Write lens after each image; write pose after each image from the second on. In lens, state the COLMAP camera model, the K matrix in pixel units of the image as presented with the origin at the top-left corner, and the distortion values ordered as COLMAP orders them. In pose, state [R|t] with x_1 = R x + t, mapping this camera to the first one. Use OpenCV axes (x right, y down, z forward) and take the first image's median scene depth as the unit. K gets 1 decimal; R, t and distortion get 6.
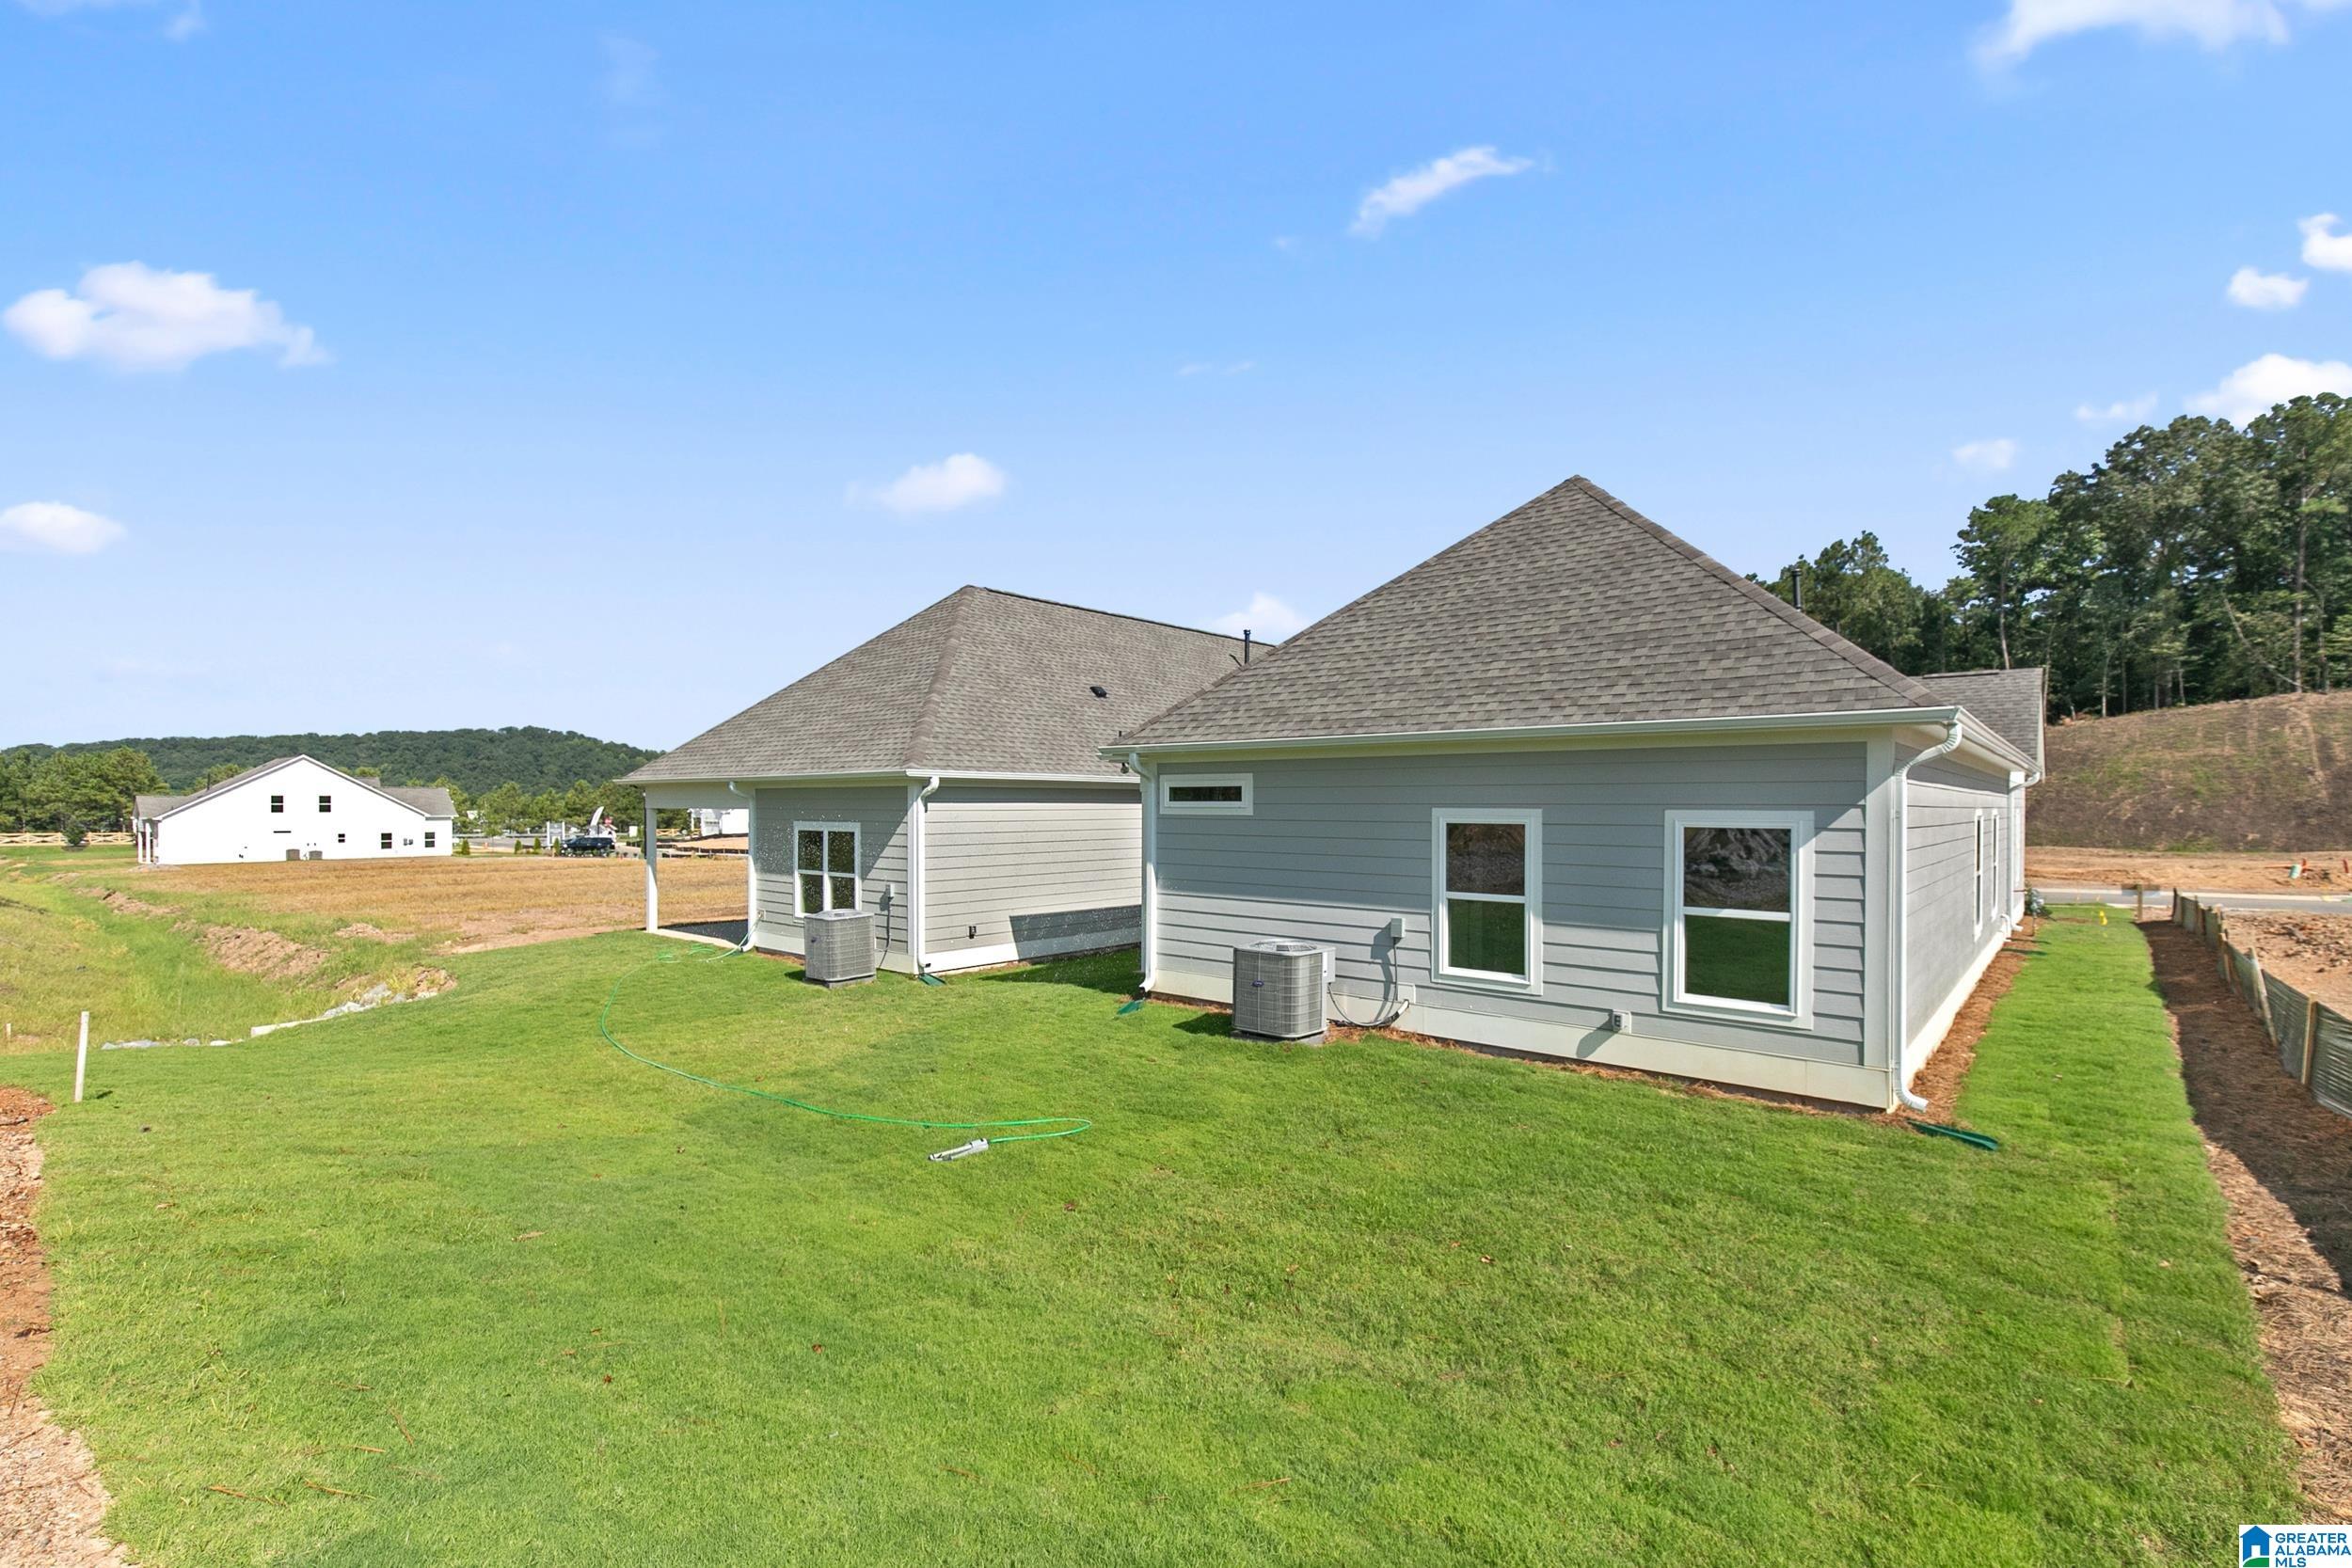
lens RADIAL K [[1058.2, 0, 1176.0], [0, 1058.2, 784.0], [0, 0, 1]] dist [-0.000088, 0.000018]
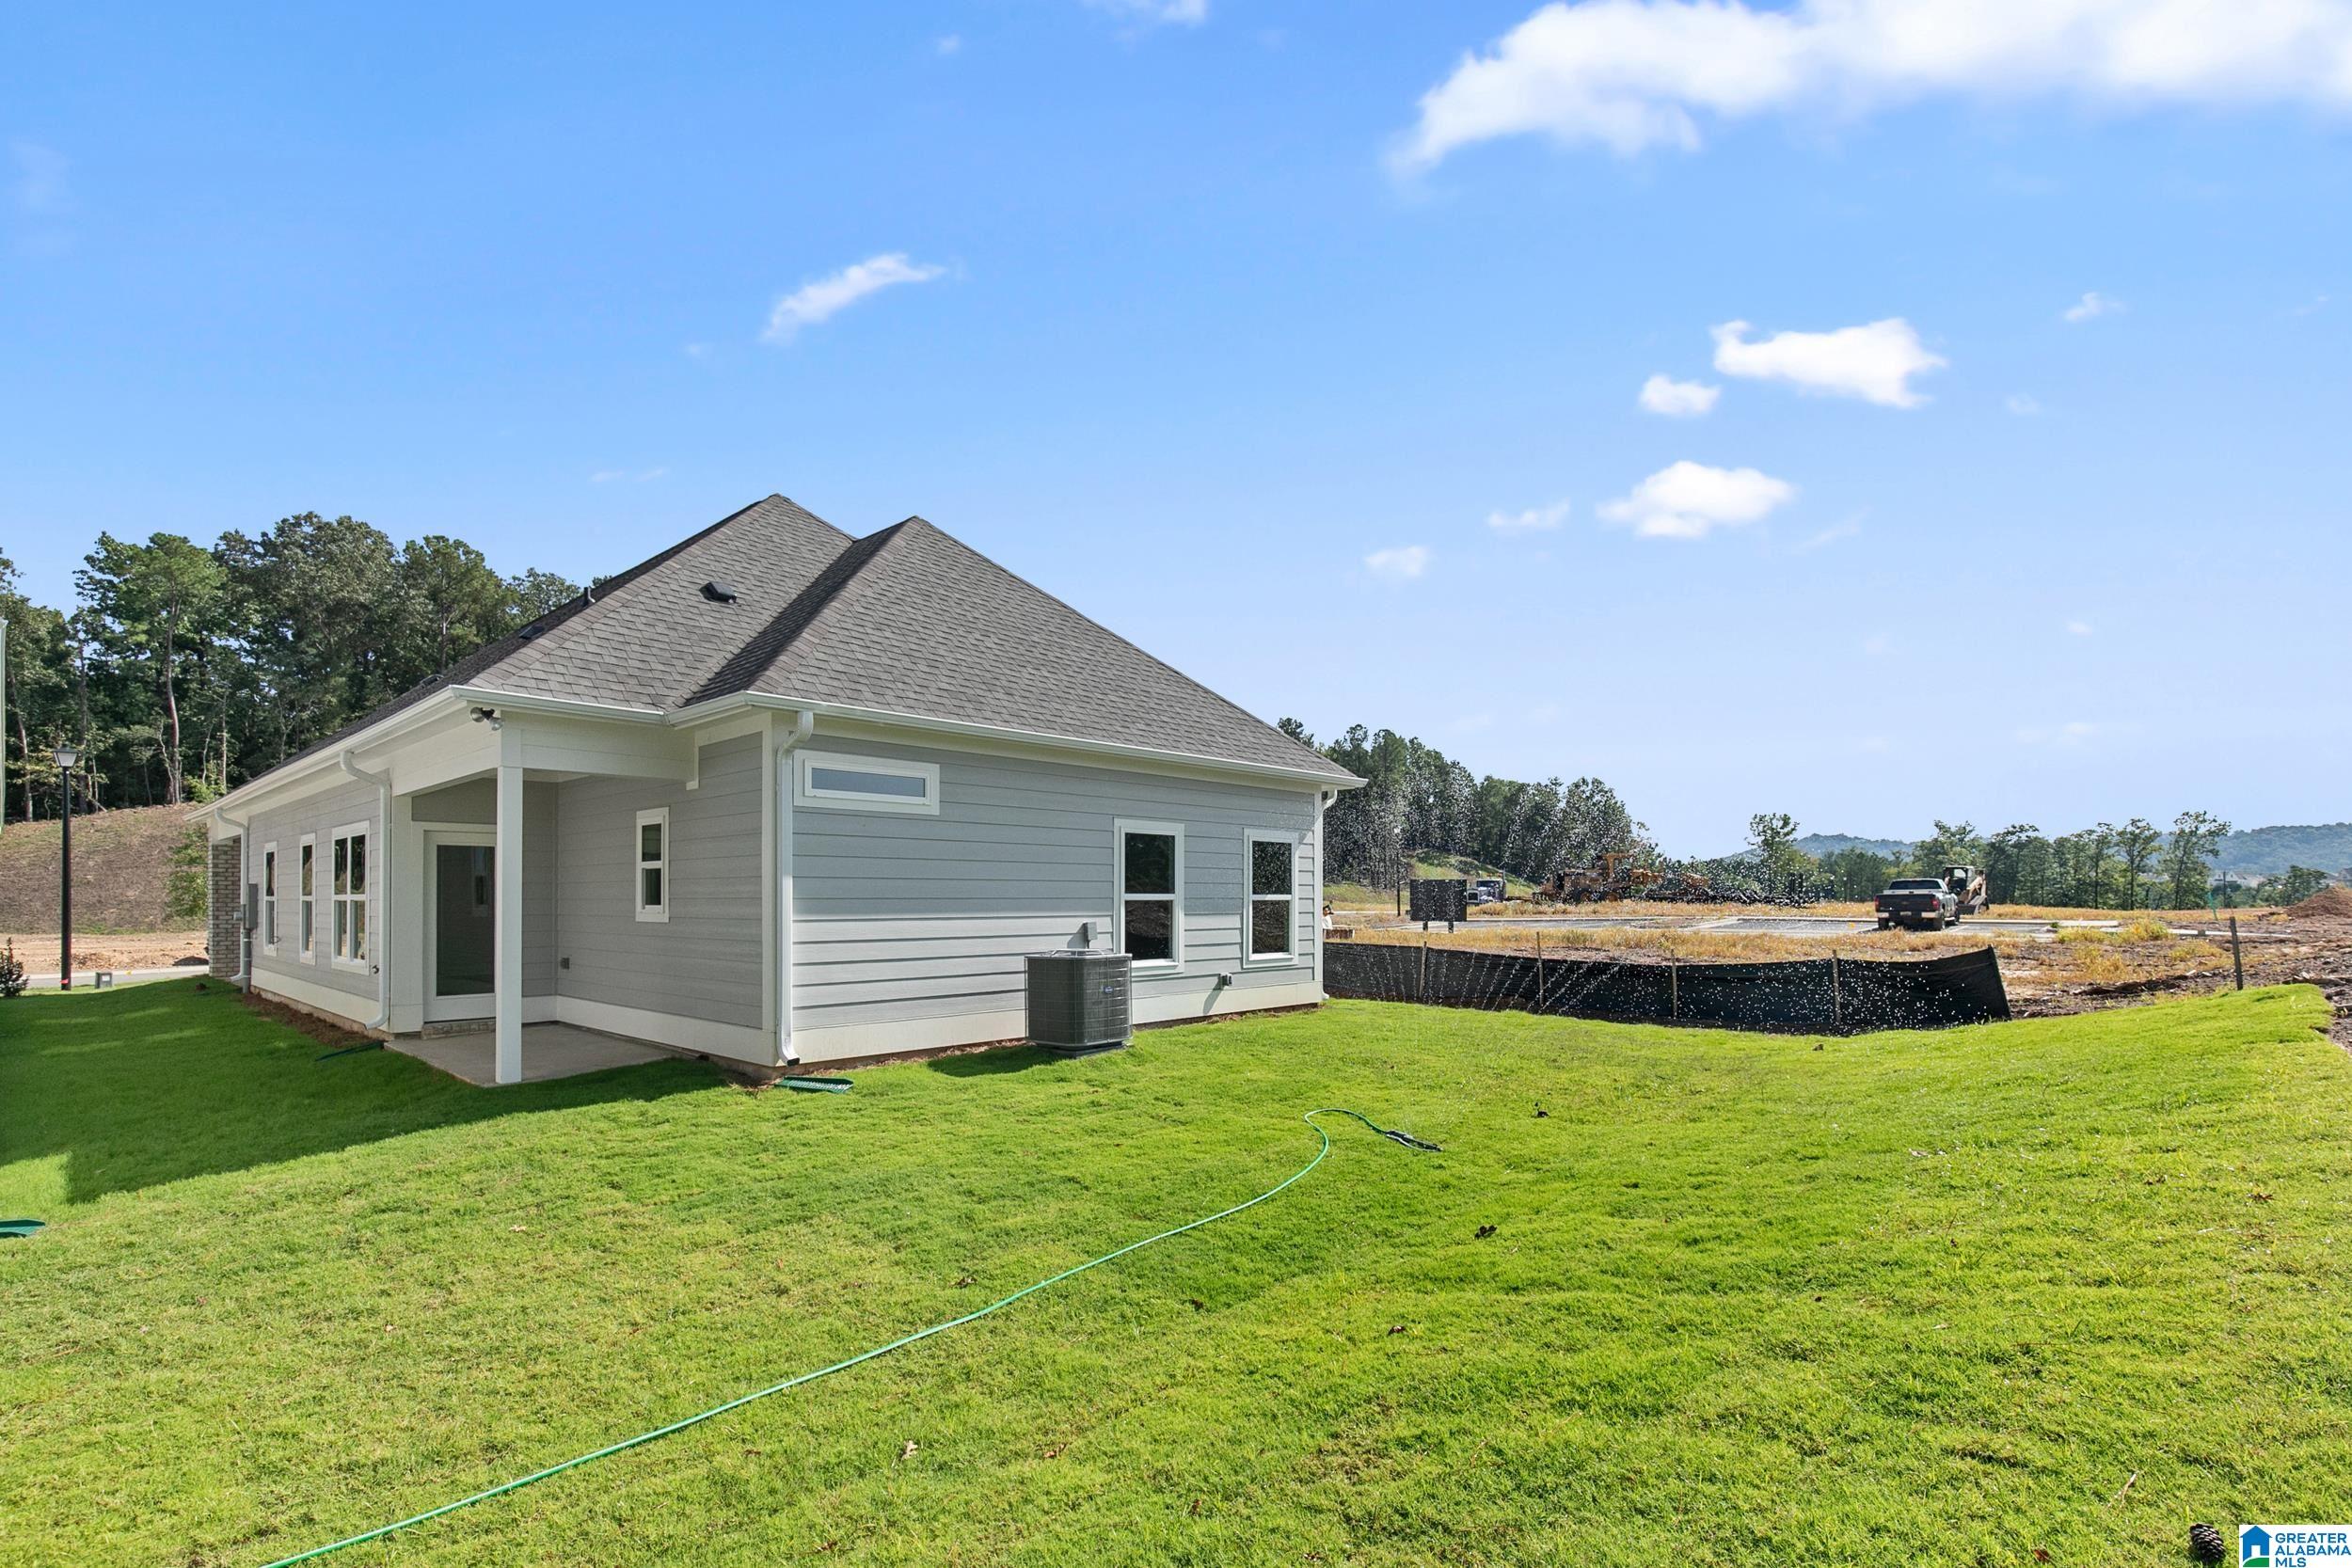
lens RADIAL K [[1091.1, 0, 1184.2], [0, 1091.1, 899.7], [0, 0, 1]] dist [0.000922, 0.000082]
pose [[0.032103, -0.005679, 0.999468, -0.920502], [-0.019745, 0.999785, 0.006315, 0.103000], [-0.999290, -0.019937, 0.031984, 0.935963]]
